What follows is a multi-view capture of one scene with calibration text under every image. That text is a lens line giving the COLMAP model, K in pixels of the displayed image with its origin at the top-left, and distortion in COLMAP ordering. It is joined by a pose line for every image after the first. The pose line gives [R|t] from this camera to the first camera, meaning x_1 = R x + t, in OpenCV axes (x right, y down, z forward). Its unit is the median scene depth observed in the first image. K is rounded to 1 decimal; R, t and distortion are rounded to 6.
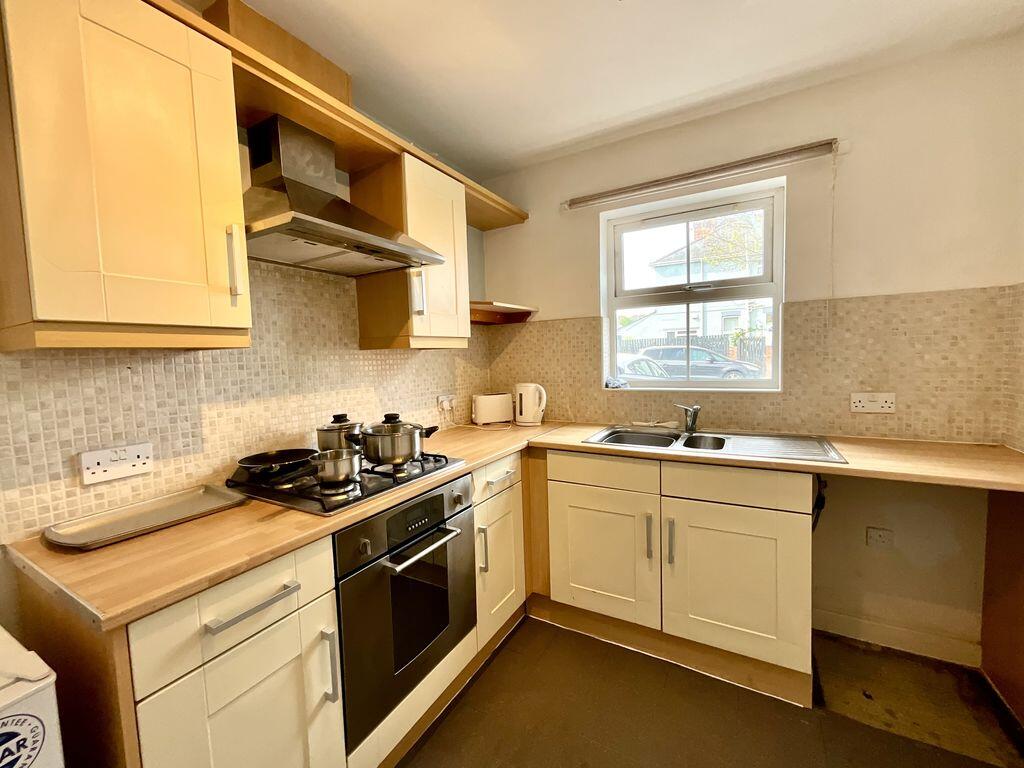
lens RADIAL K [[414.5, 0, 510.2], [0, 414.5, 383.2], [0, 0, 1]] dist [0.001325, -0.000186]
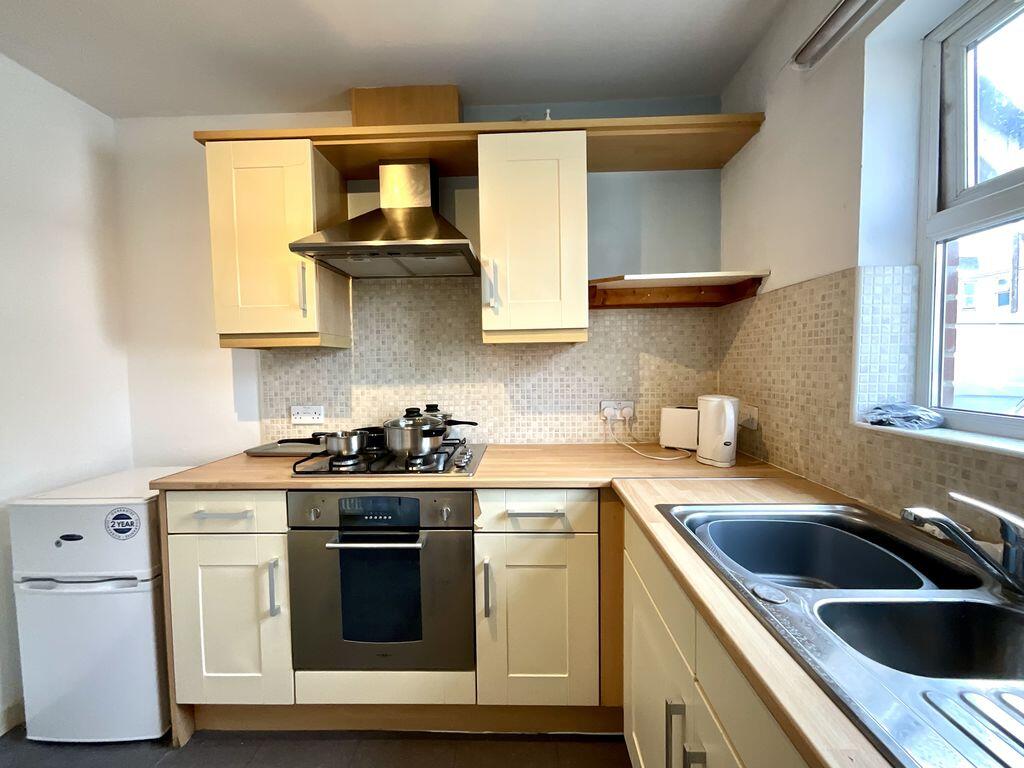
lens RADIAL K [[414.5, 0, 511.4], [0, 414.5, 384.0], [0, 0, 1]] dist [0.001325, -0.000186]
pose [[0.474748, 0.068088, -0.877484, 0.671651], [-0.057849, 0.997261, 0.046084, -0.043353], [0.878219, 0.028883, 0.477386, 0.661609]]
